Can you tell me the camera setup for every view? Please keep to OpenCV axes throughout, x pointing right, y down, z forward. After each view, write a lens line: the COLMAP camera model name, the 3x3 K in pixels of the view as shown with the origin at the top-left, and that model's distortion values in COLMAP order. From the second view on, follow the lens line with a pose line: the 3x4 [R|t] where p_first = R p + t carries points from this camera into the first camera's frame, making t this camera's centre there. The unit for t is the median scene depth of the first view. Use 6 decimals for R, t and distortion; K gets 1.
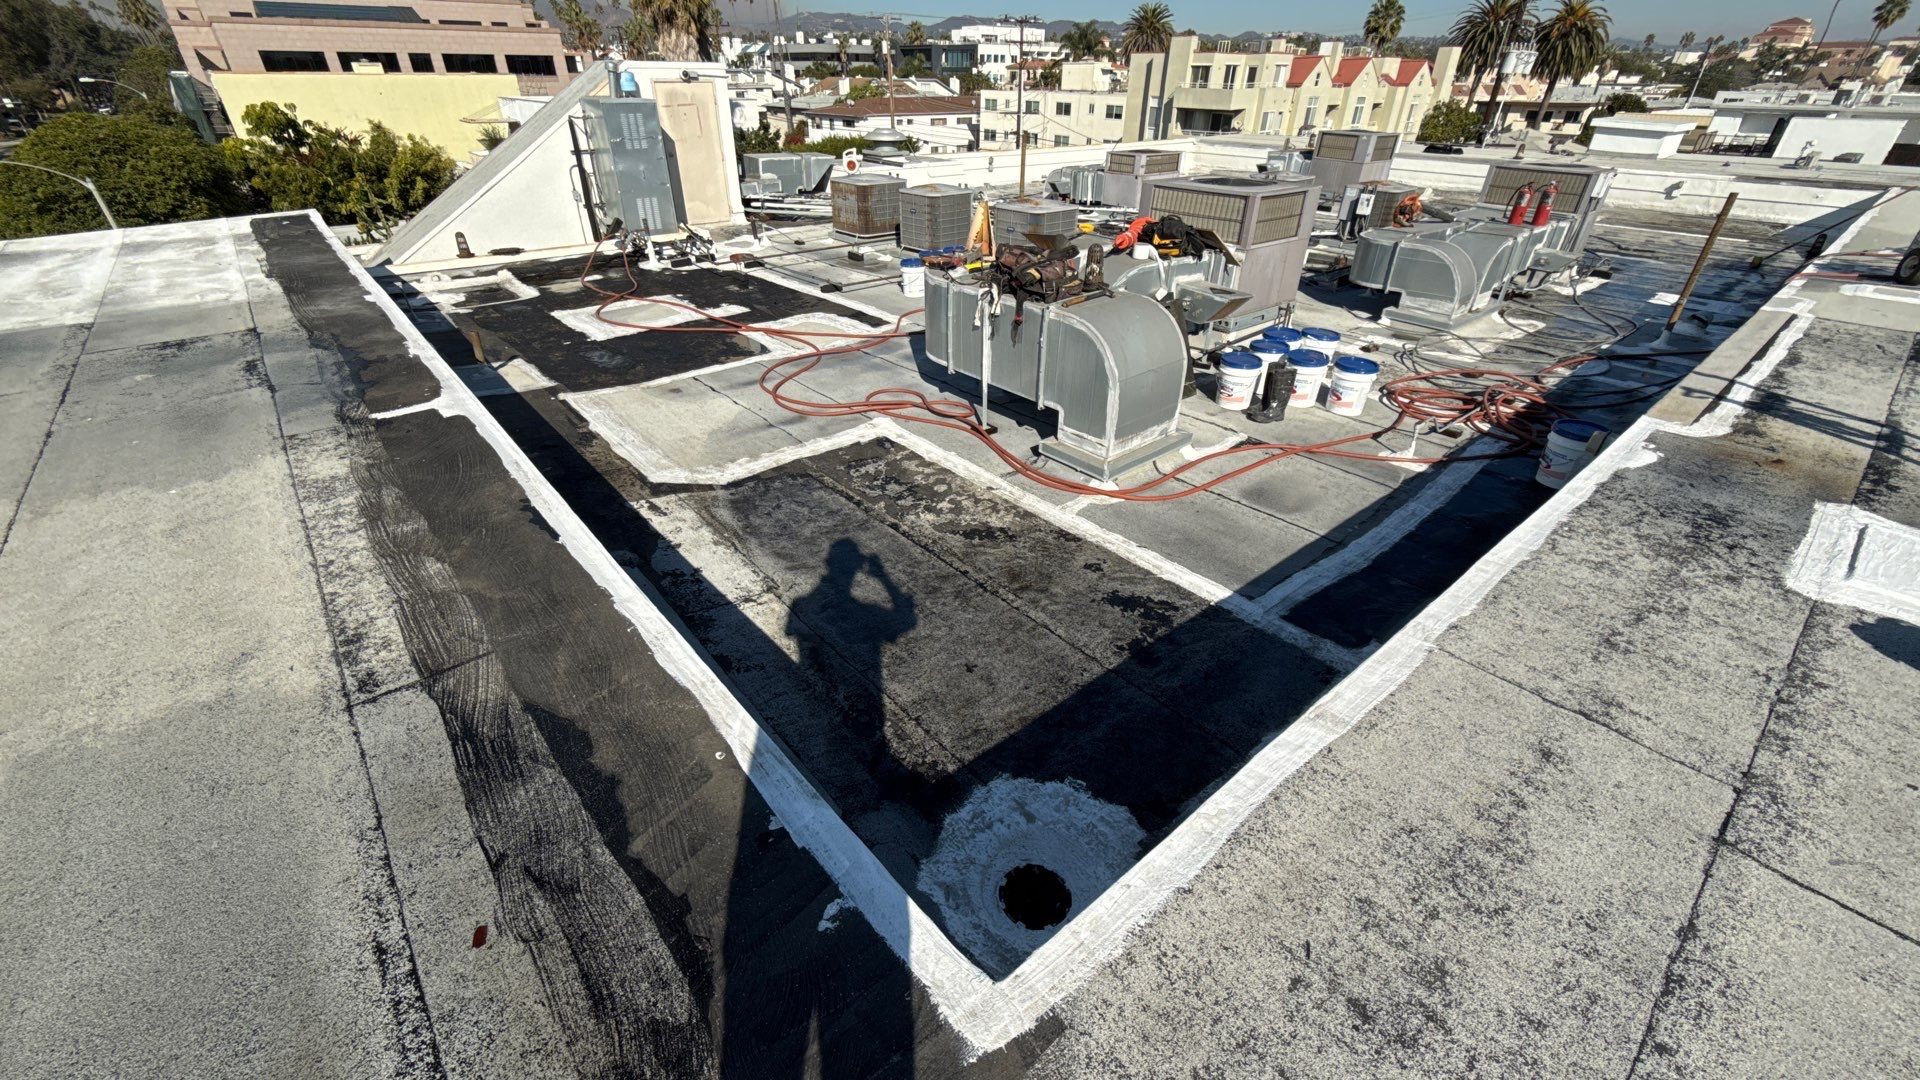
lens RADIAL K [[764.1, 0, 954.7], [0, 764.1, 539.8], [0, 0, 1]] dist [0.000588, -0.000601]
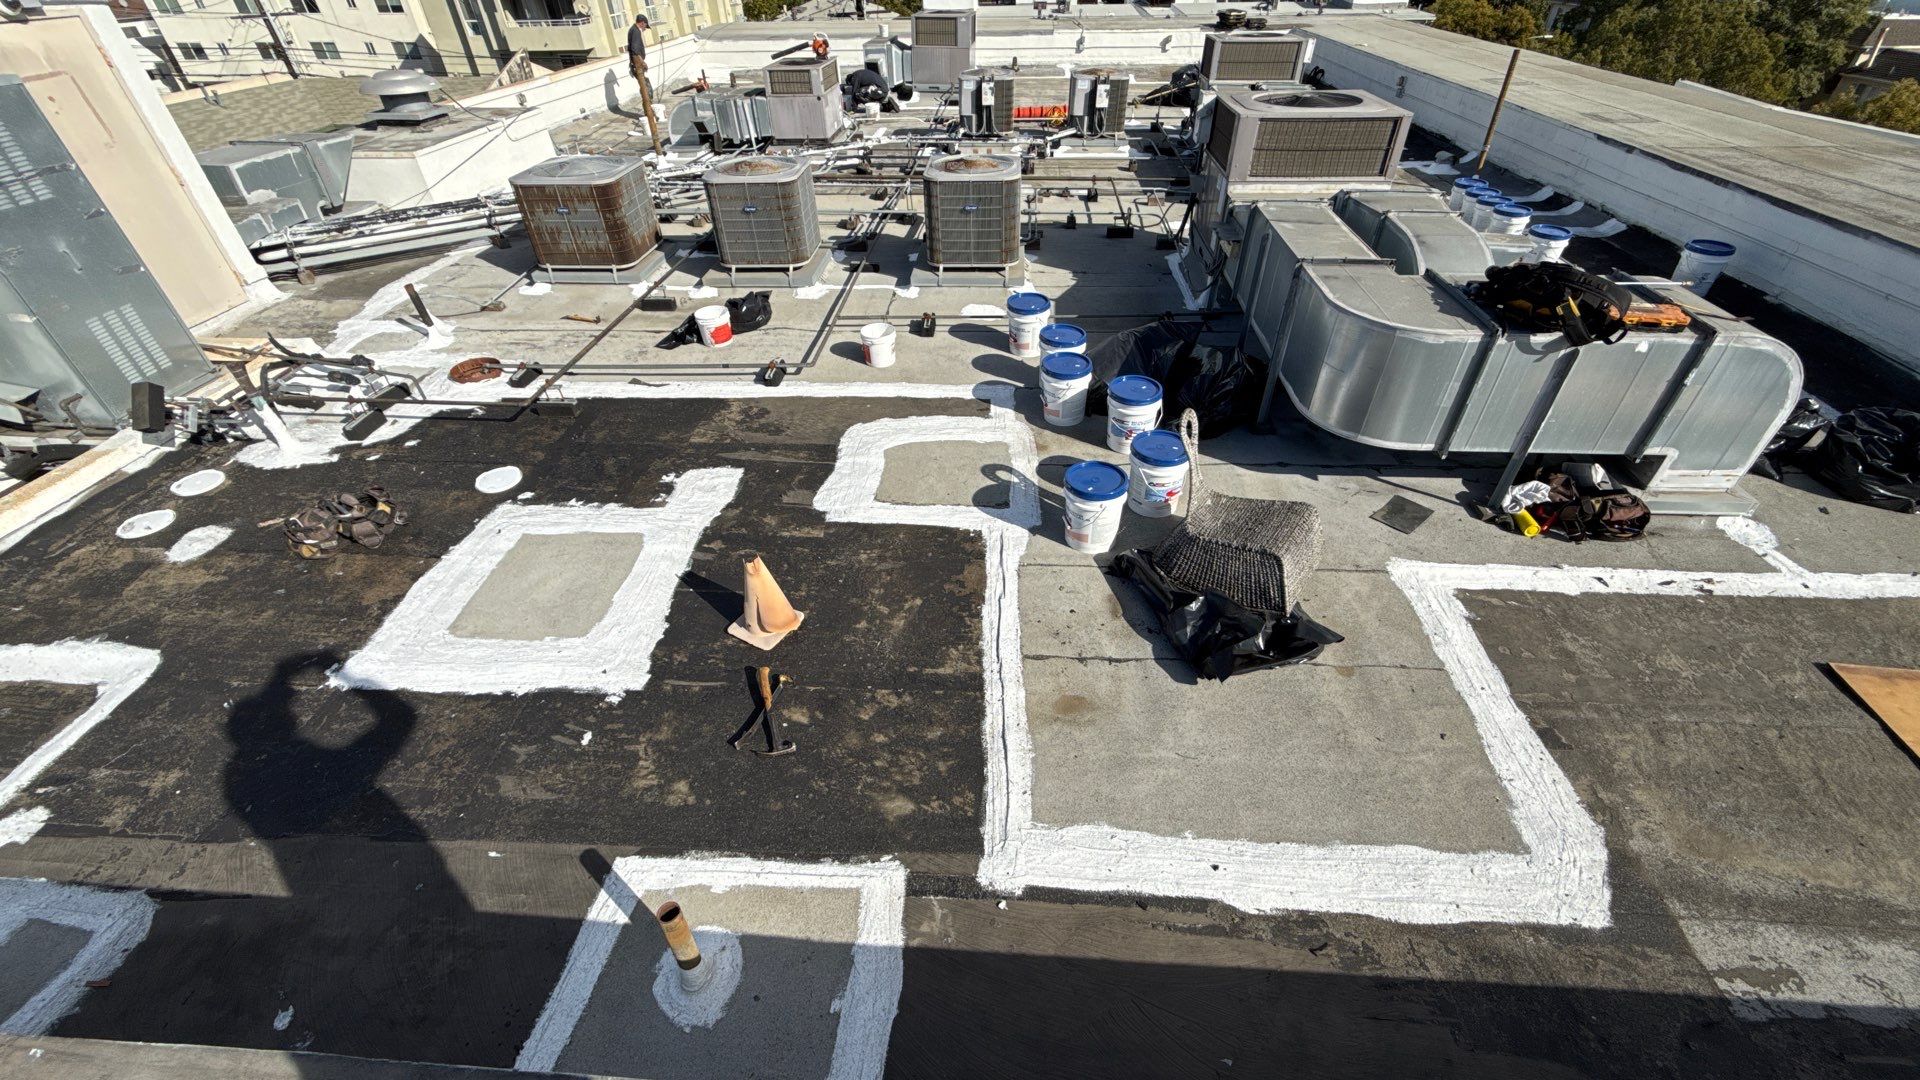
lens RADIAL K [[764.1, 0, 964.8], [0, 764.1, 540.0], [0, 0, 1]] dist [0.000588, -0.000601]
pose [[0.696975, -0.459339, 0.550667, -0.159434], [0.391460, 0.887113, 0.244519, -0.109170], [-0.600821, 0.045140, 0.798108, 0.161588]]
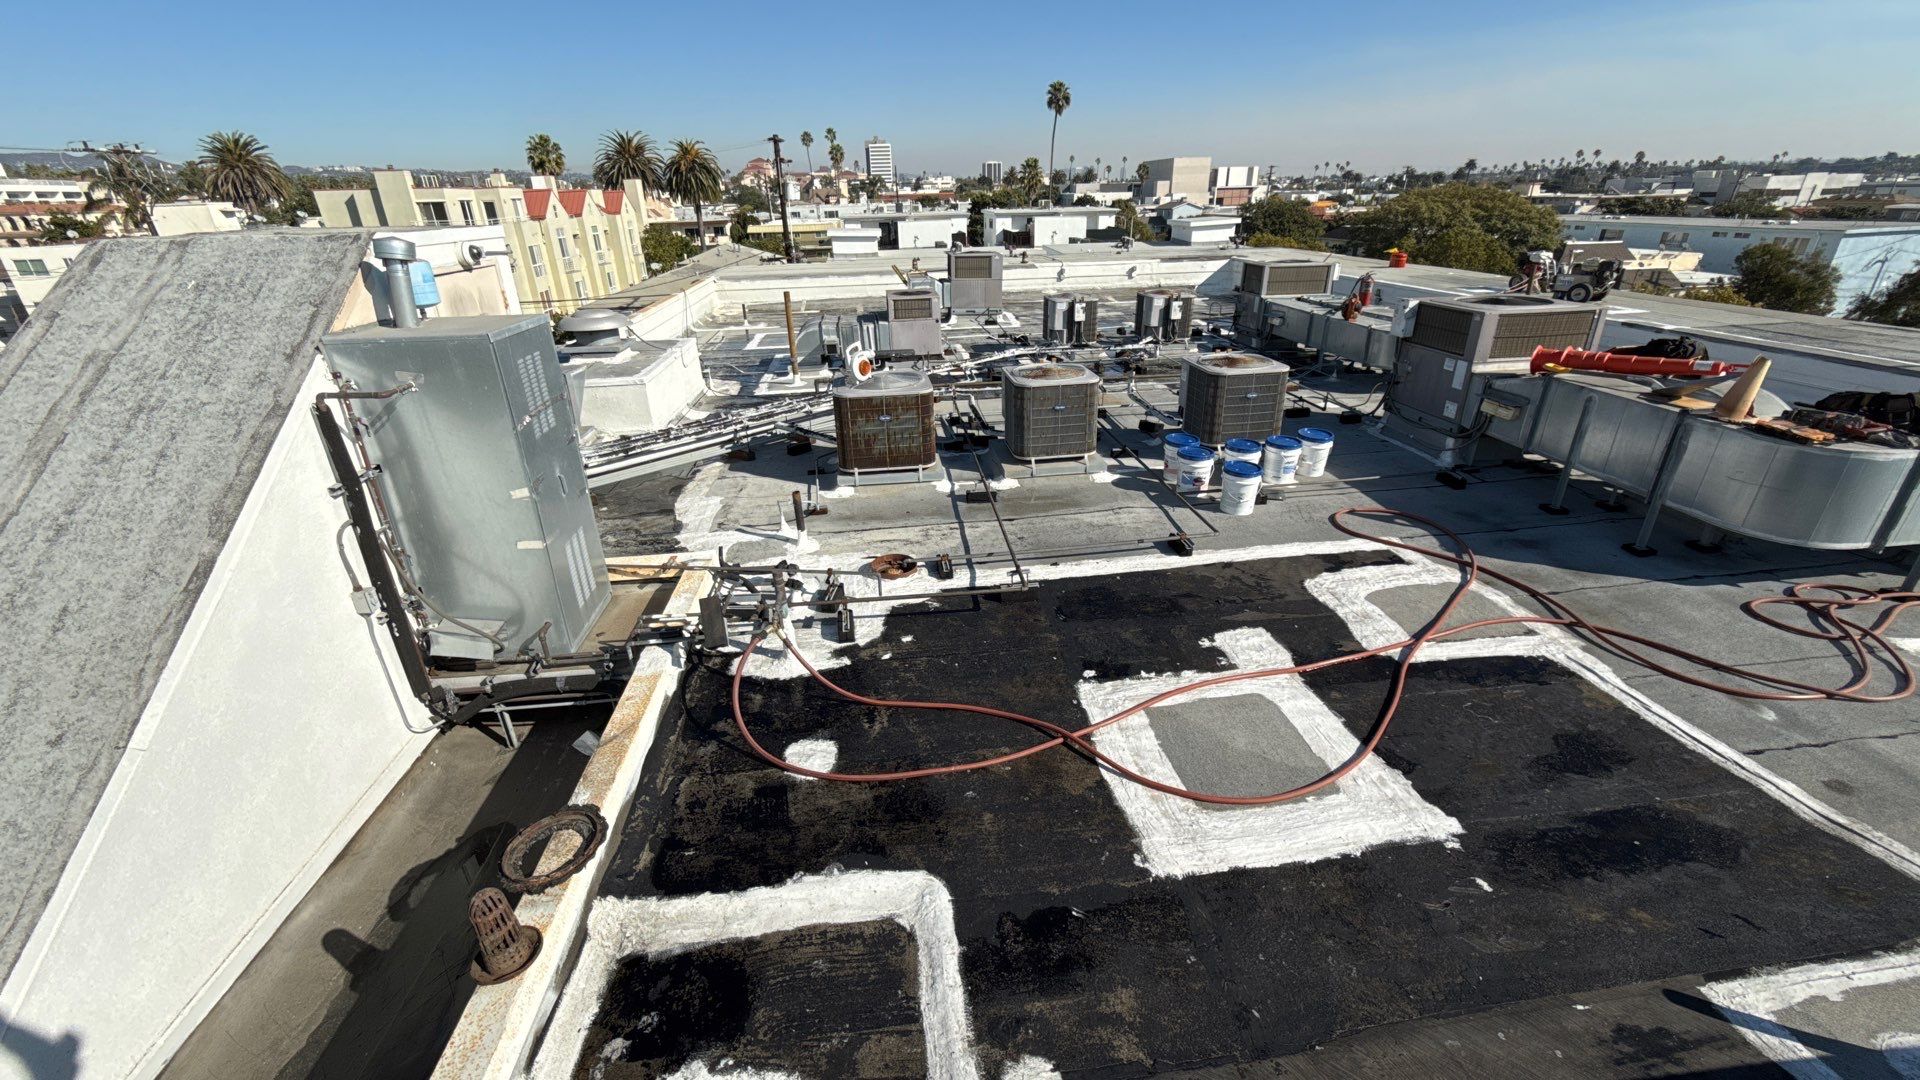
lens RADIAL K [[764.1, 0, 954.9], [0, 764.1, 541.1], [0, 0, 1]] dist [0.000588, -0.000601]
pose [[0.559429, -0.363022, 0.745154, -0.263186], [0.457242, 0.884991, 0.087871, -0.170032], [-0.691353, 0.291558, 0.661079, 0.256622]]
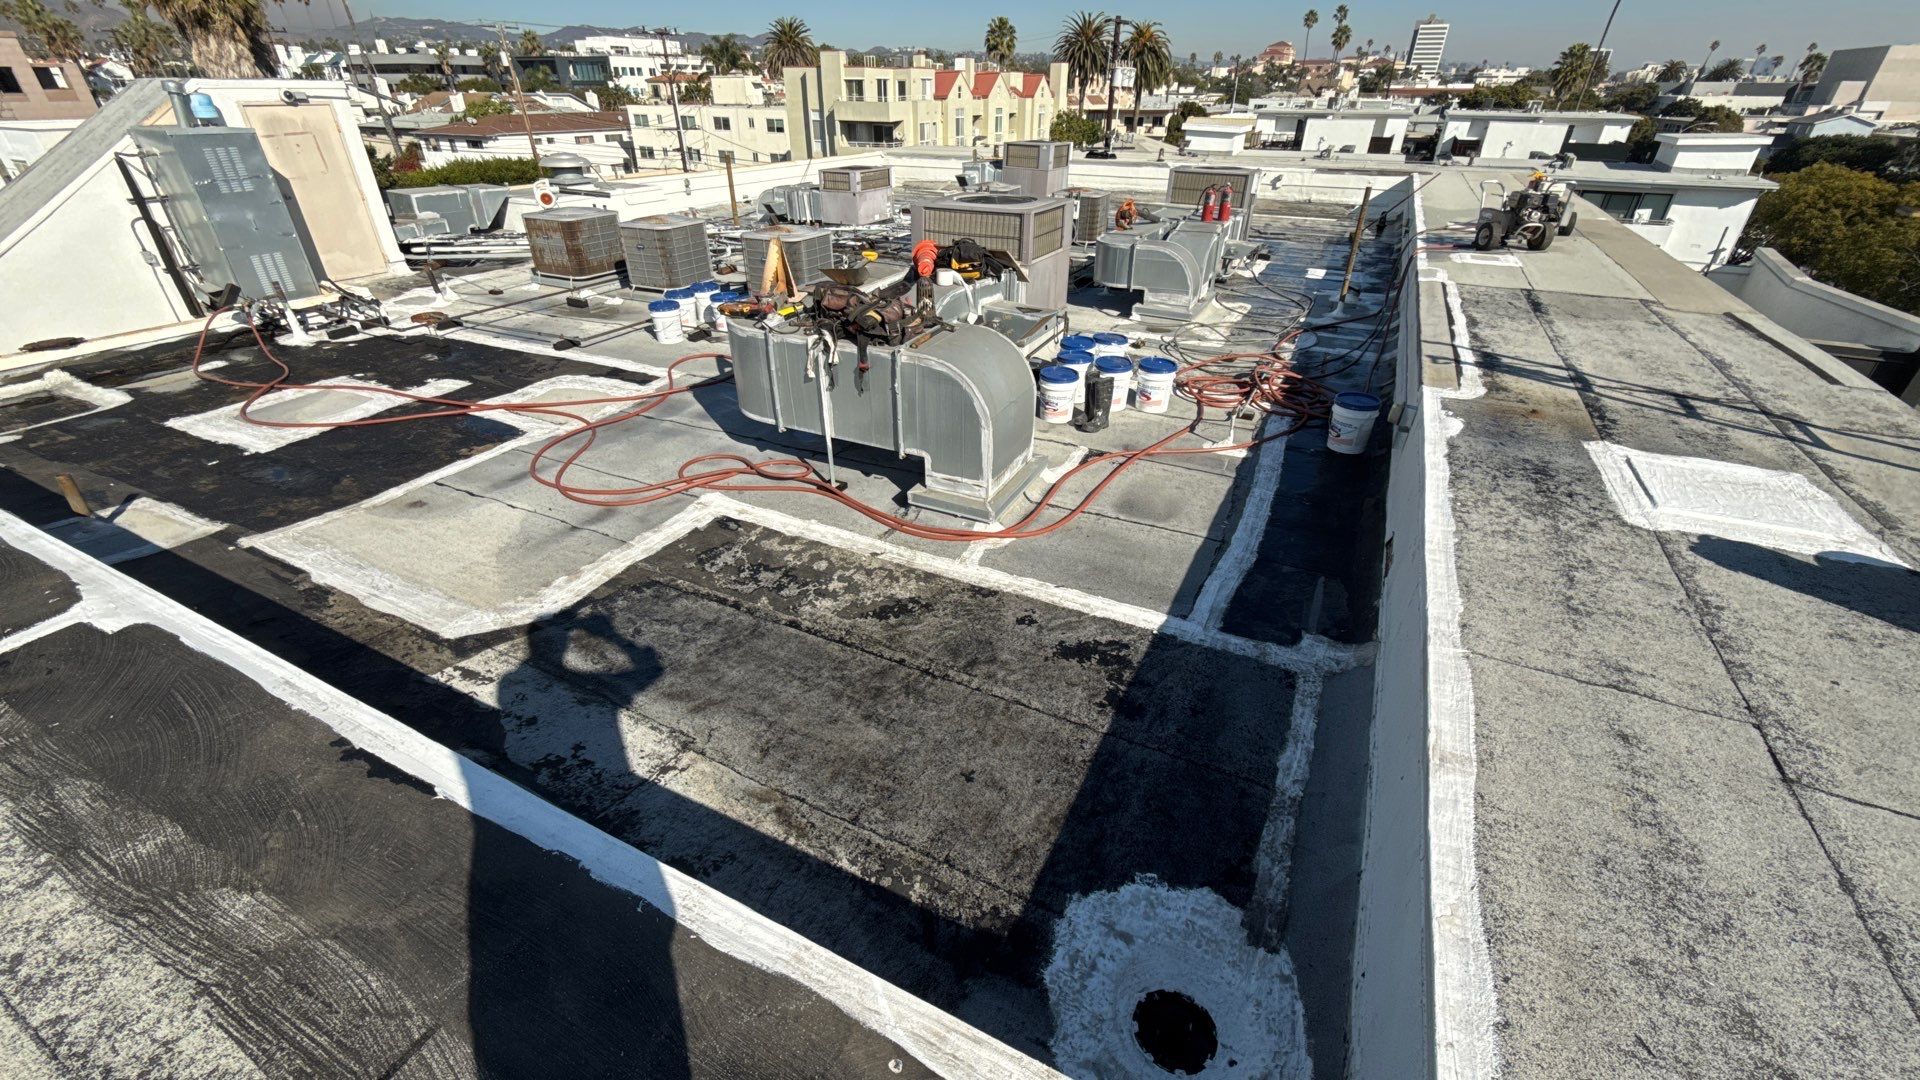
lens RADIAL K [[764.1, 0, 955.8], [0, 764.1, 540.8], [0, 0, 1]] dist [0.000588, -0.000601]
pose [[0.922446, -0.199961, 0.330317, -0.031065], [0.203725, 0.978744, 0.023569, -0.016414], [-0.328008, 0.045553, 0.943576, 0.022019]]
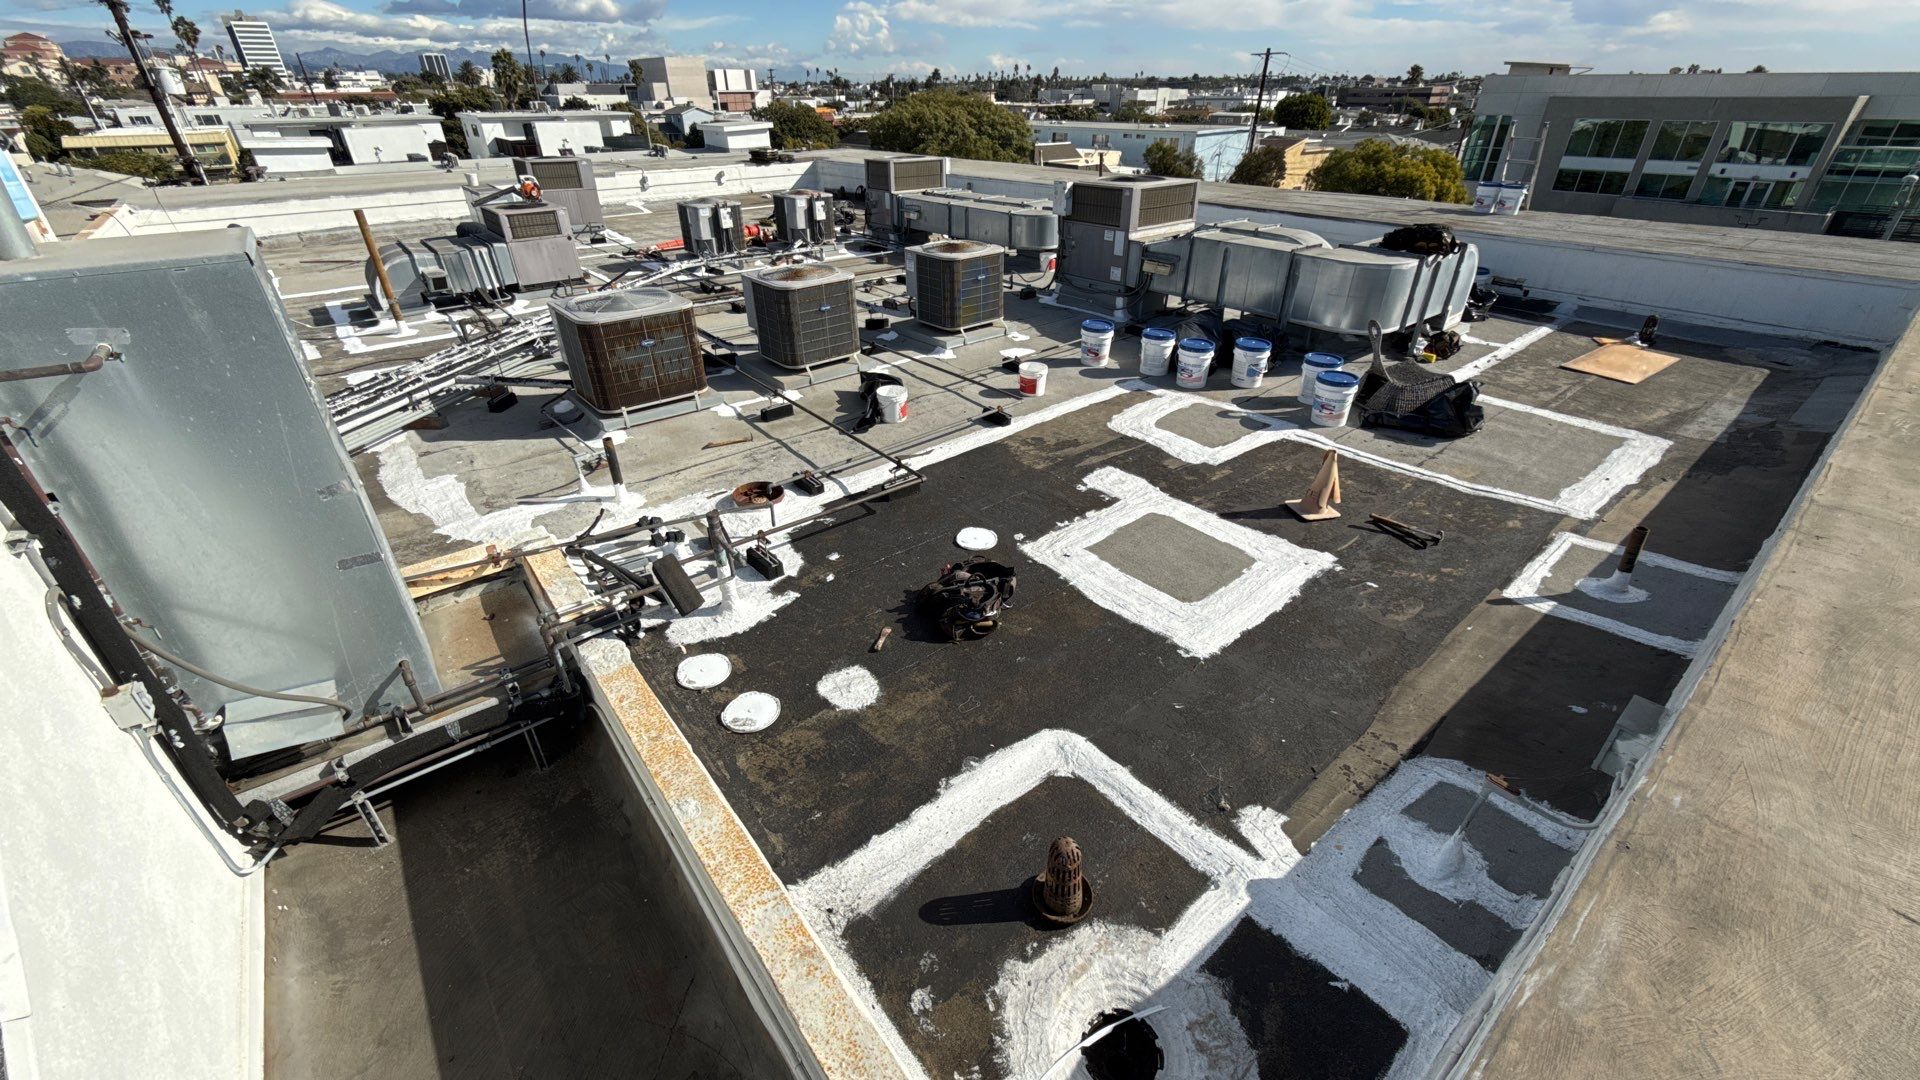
lens RADIAL K [[764.1, 0, 954.8], [0, 764.1, 540.6], [0, 0, 1]] dist [0.000588, -0.000601]
pose [[0.023977, -0.516075, 0.856208, -0.288341], [0.528855, 0.733349, 0.427213, -0.201378], [-0.848373, 0.442567, 0.290512, 0.317993]]
